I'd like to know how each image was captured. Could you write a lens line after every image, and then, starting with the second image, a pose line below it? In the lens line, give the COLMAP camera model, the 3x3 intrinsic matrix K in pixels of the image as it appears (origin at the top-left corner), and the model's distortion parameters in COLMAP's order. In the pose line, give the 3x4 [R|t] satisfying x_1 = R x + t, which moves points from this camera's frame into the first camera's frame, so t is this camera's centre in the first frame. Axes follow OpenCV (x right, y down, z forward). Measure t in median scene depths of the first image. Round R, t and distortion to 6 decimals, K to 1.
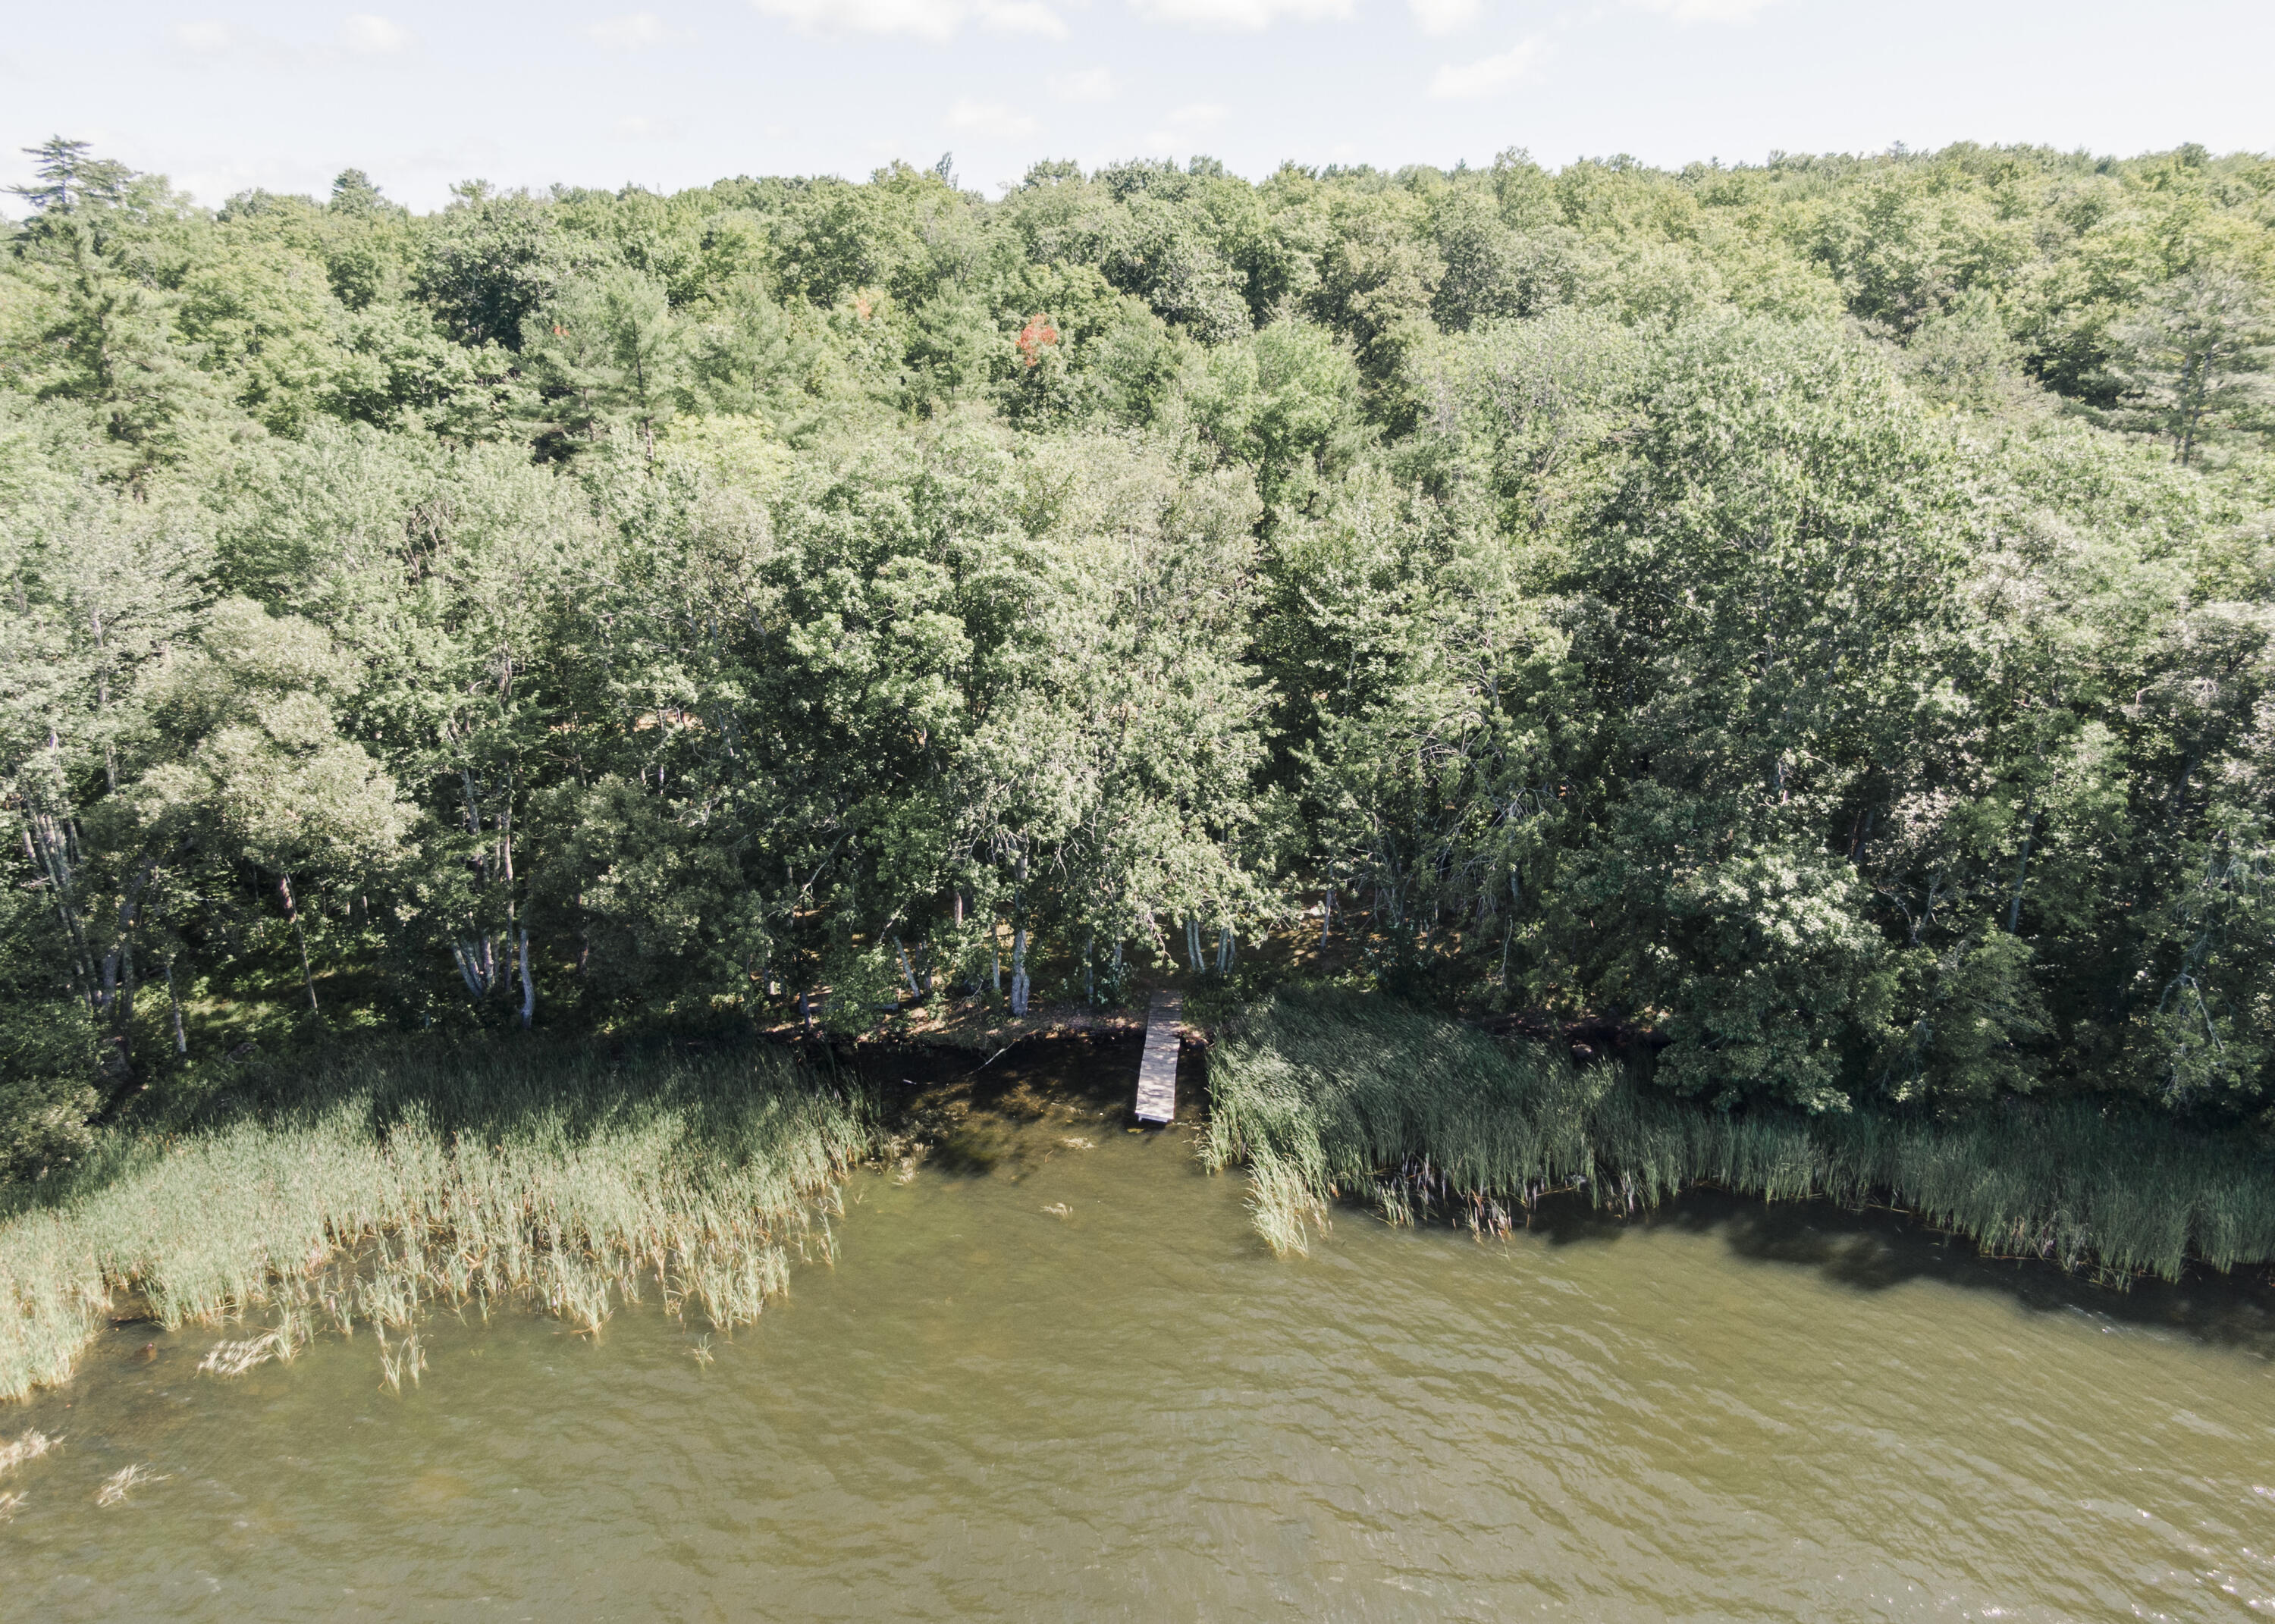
lens RADIAL K [[1636.3, 0, 1118.0], [0, 1636.3, 808.3], [0, 0, 1]] dist [0.033414, -0.064780]
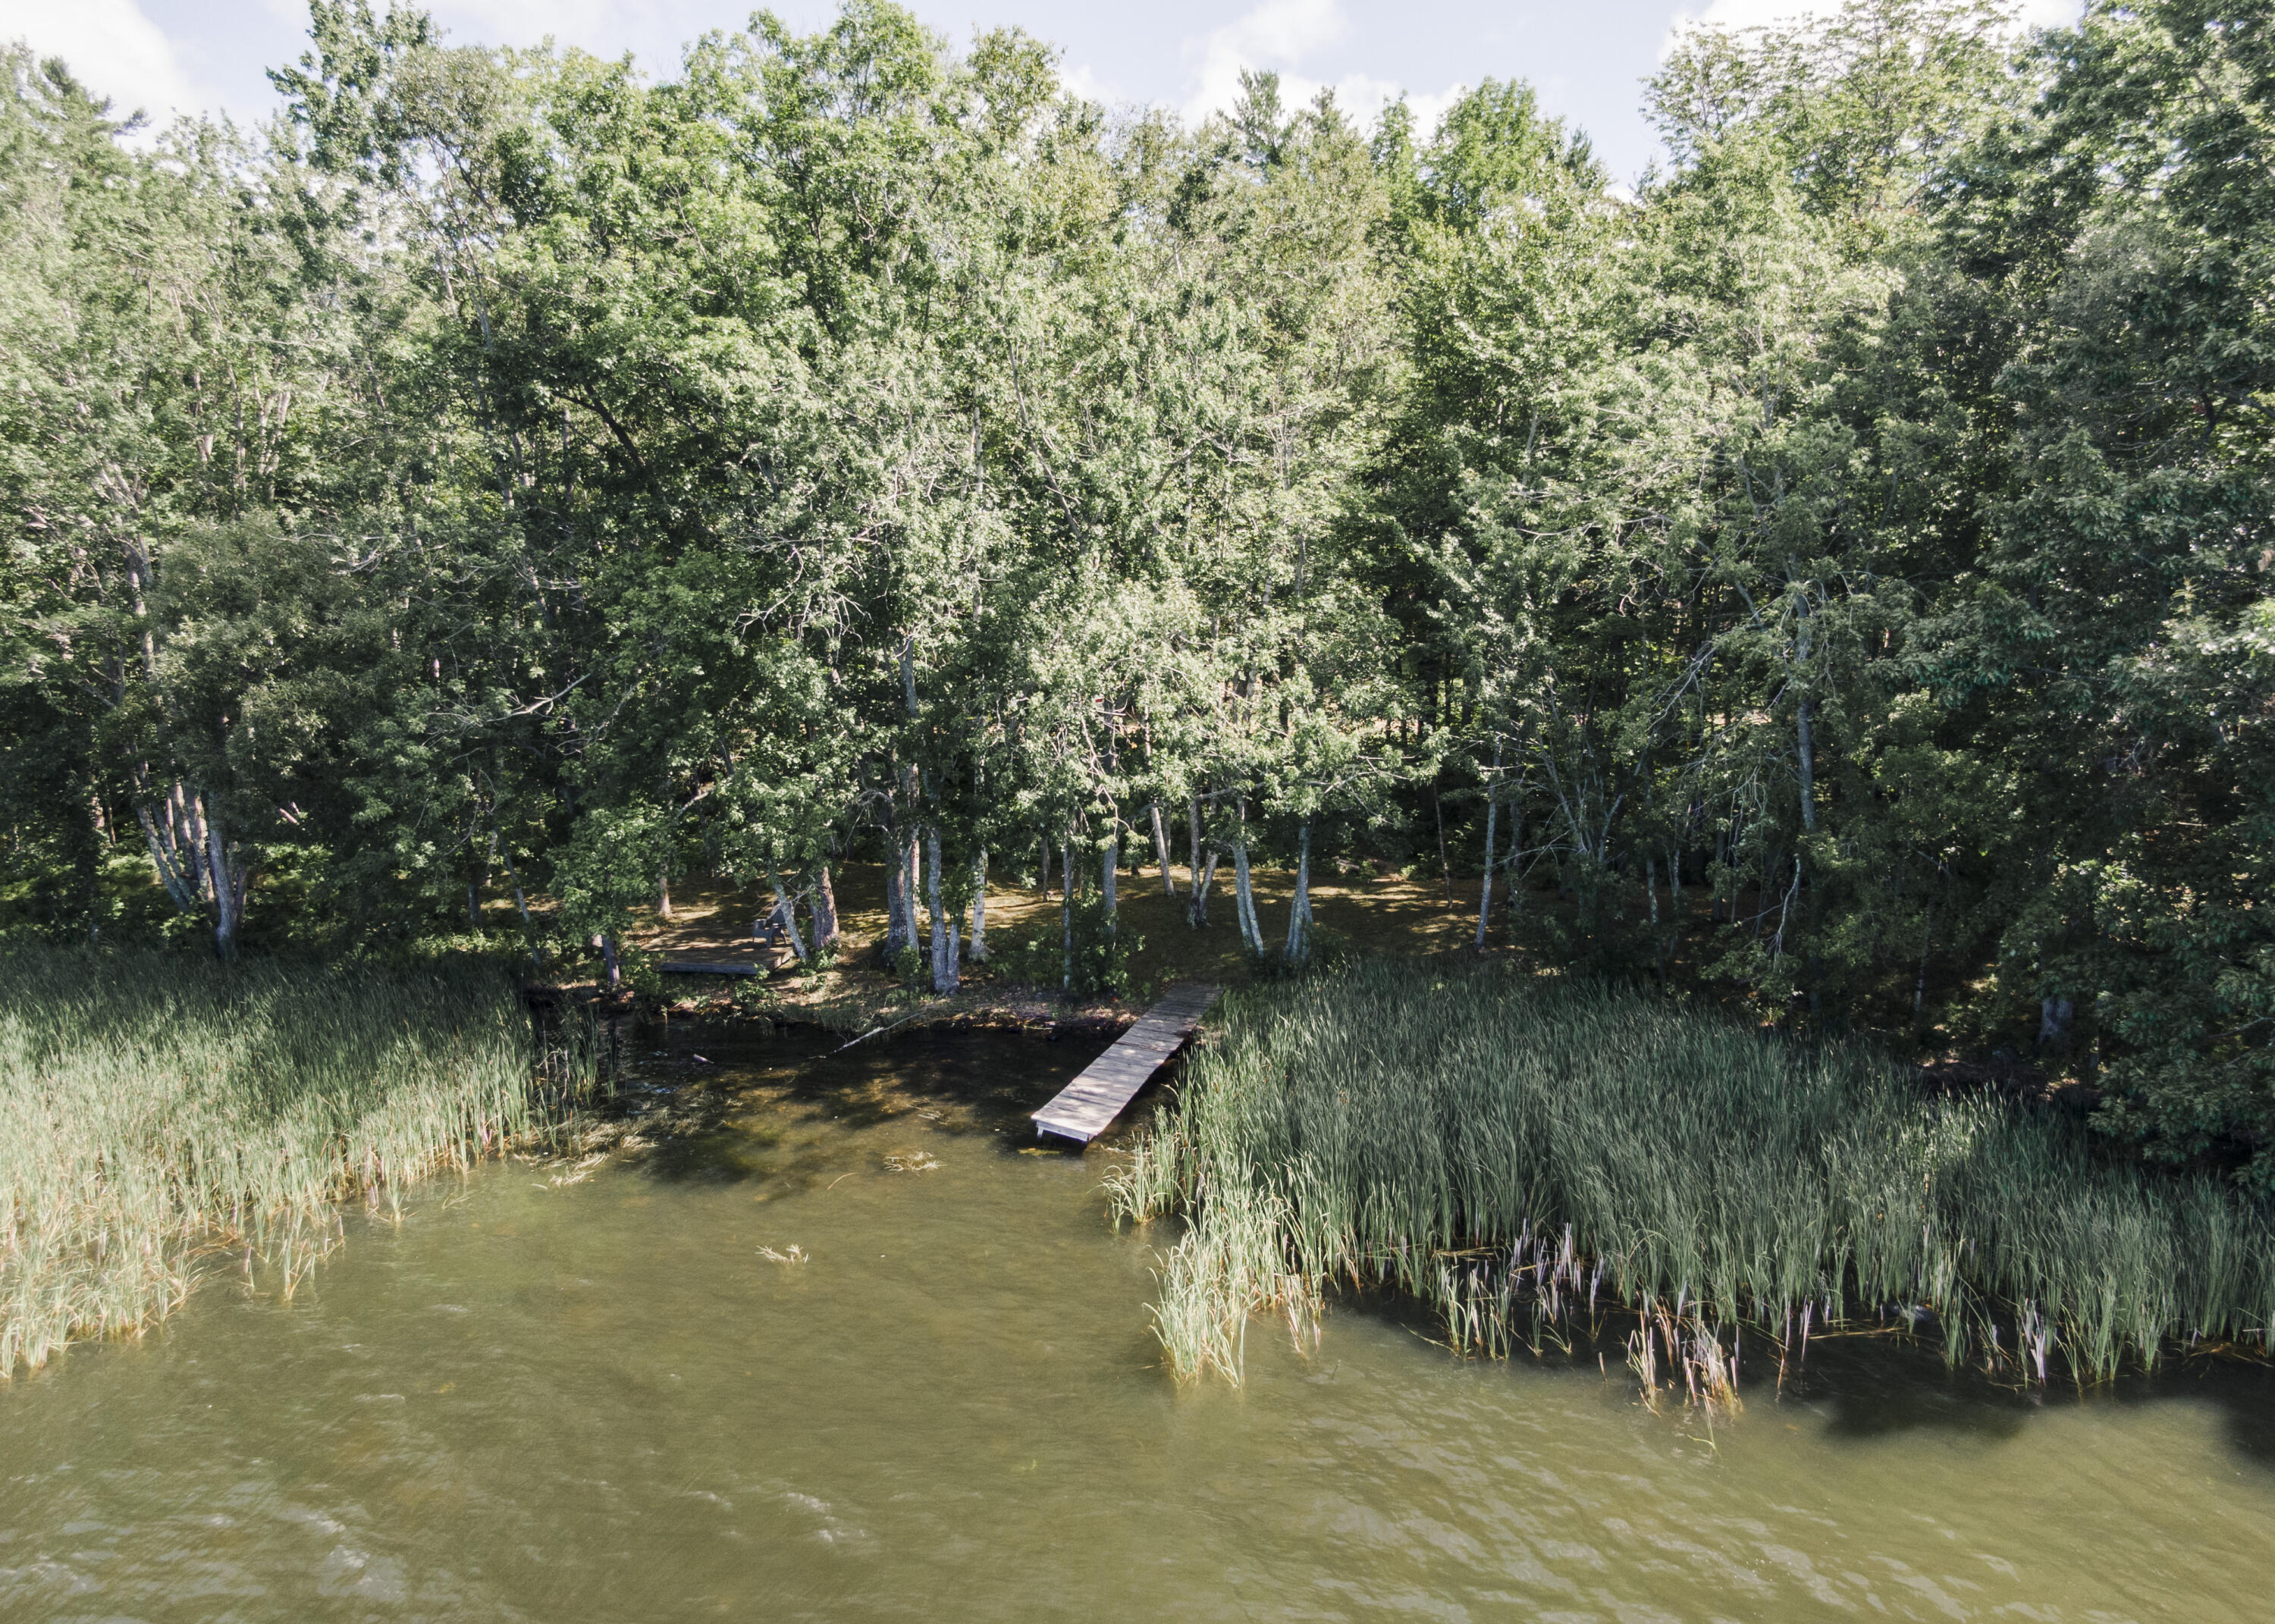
lens RADIAL K [[1647.8, 0, 1137.5], [0, 1647.8, 812.0], [0, 0, 1]] dist [0.007028, -0.008114]
pose [[0.982633, 0.052216, -0.178063, 0.145337], [-0.074851, 0.989596, -0.122866, 0.161936], [0.169795, 0.134061, 0.976318, 0.504294]]
